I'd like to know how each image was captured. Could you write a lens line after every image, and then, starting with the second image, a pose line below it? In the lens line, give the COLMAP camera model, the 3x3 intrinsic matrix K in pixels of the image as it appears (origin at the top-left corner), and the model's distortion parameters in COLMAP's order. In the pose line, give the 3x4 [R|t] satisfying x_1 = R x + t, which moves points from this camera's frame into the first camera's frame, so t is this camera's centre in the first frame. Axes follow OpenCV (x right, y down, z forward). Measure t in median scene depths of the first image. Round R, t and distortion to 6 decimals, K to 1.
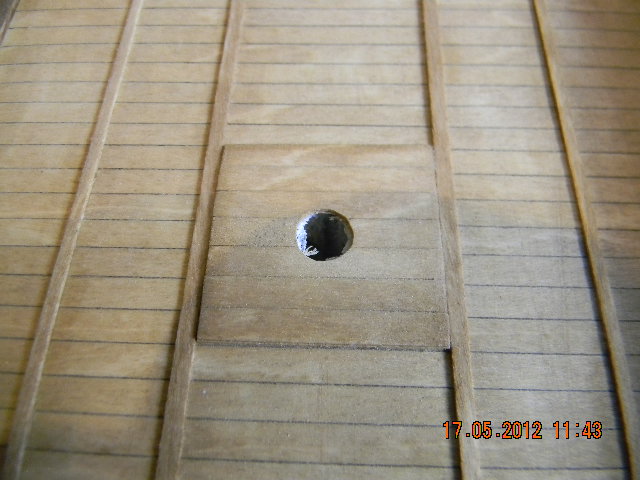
lens RADIAL K [[523.1, 0, 320.0], [0, 523.1, 240.0], [0, 0, 1]] dist [0.000490, -0.080199]
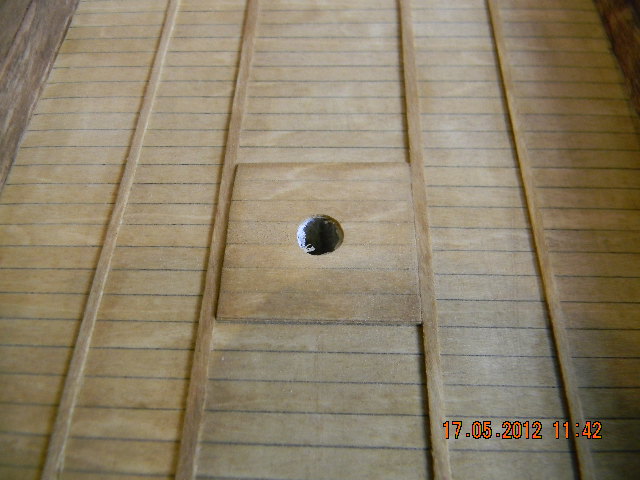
lens RADIAL K [[523.1, 0, 320.0], [0, 523.1, 240.0], [0, 0, 1]] dist [0.000490, -0.080199]
pose [[0.999979, -0.005082, -0.004053, 0.013084], [0.004839, 0.998316, -0.057800, 0.070502], [0.004340, 0.057780, 0.998320, -0.213797]]
